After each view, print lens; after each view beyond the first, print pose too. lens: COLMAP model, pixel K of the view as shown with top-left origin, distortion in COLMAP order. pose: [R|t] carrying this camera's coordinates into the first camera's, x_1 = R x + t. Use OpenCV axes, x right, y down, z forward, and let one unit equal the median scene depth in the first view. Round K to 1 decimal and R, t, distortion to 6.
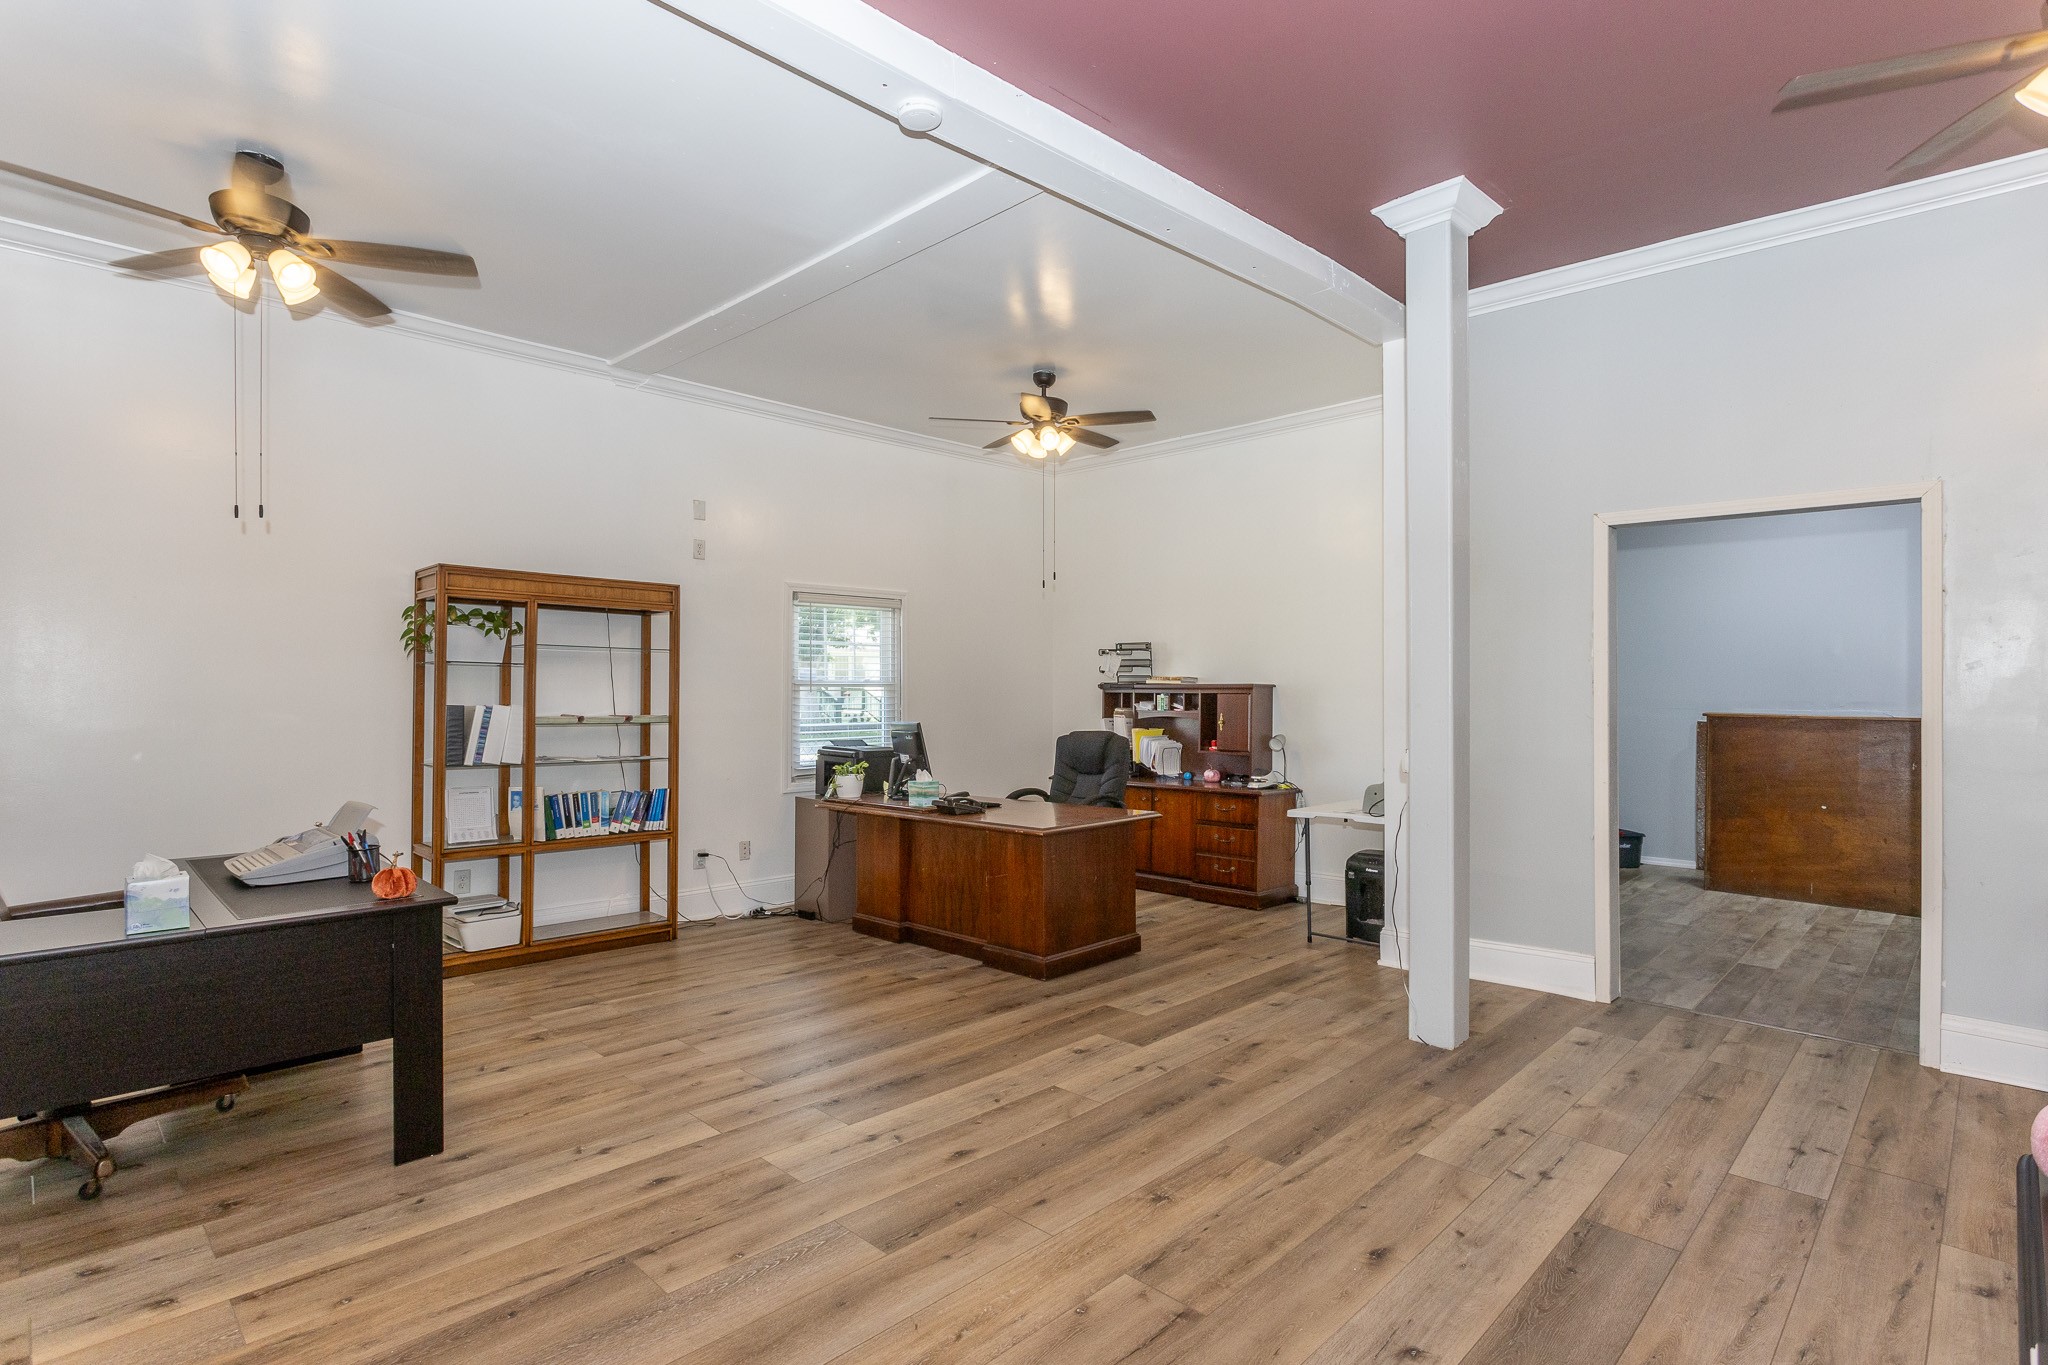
lens RADIAL K [[1044.0, 0, 1022.0], [0, 1044.0, 685.0], [0, 0, 1]] dist [-0.017431, 0.000121]
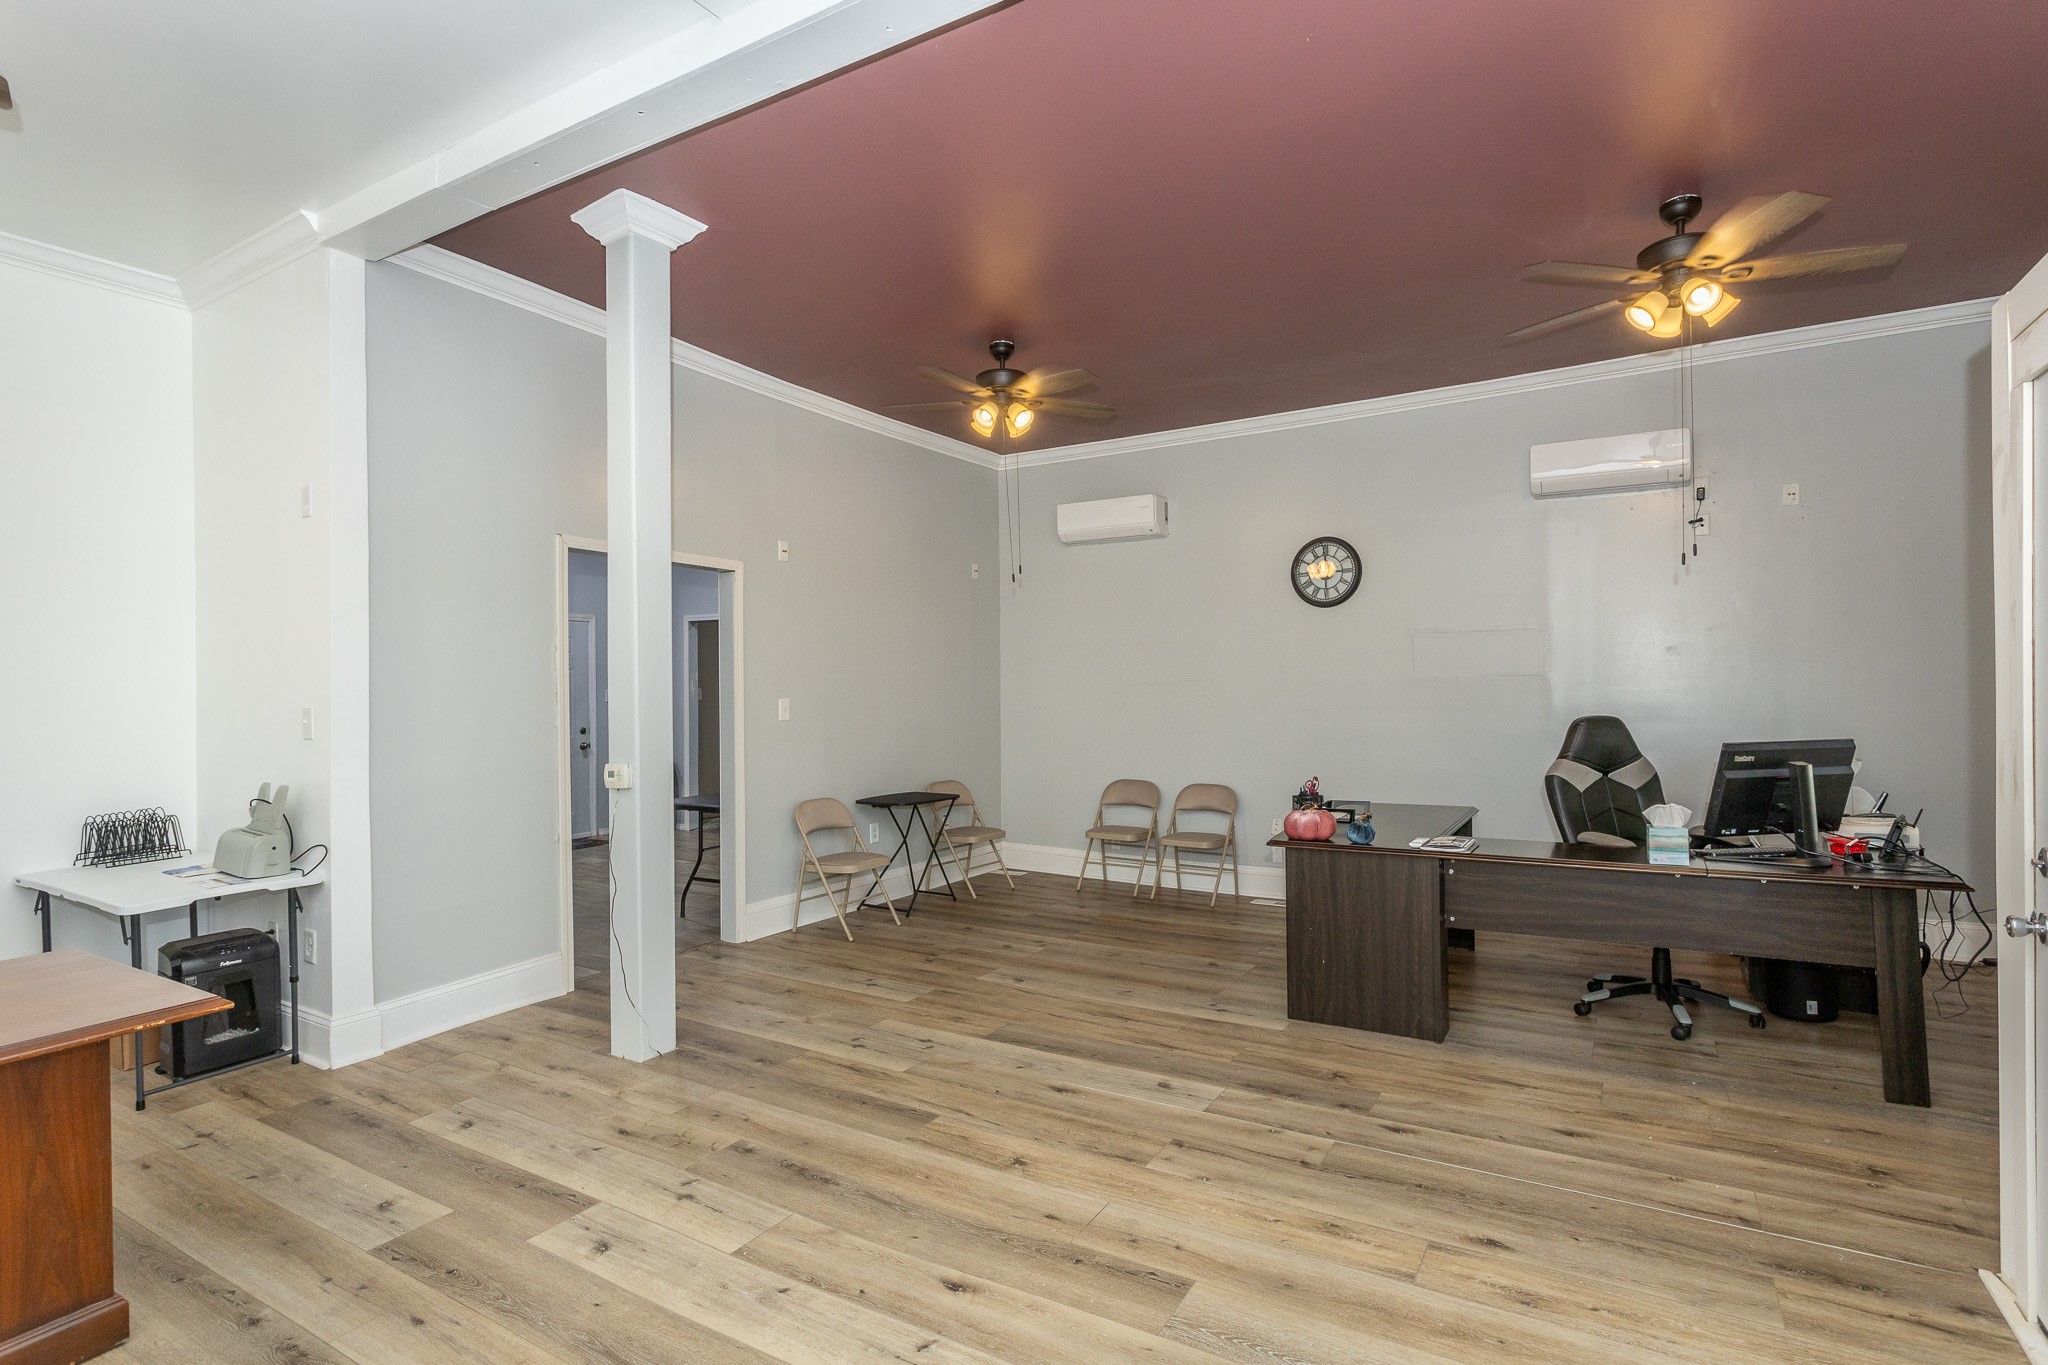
lens RADIAL K [[1044.0, 0, 1022.1], [0, 1044.0, 679.1], [0, 0, 1]] dist [-0.017431, 0.000121]
pose [[-0.261296, 0.003082, 0.965254, -0.825551], [0.008907, 0.999960, -0.000782, -0.019226], [-0.965218, 0.008394, -0.261313, 1.121988]]
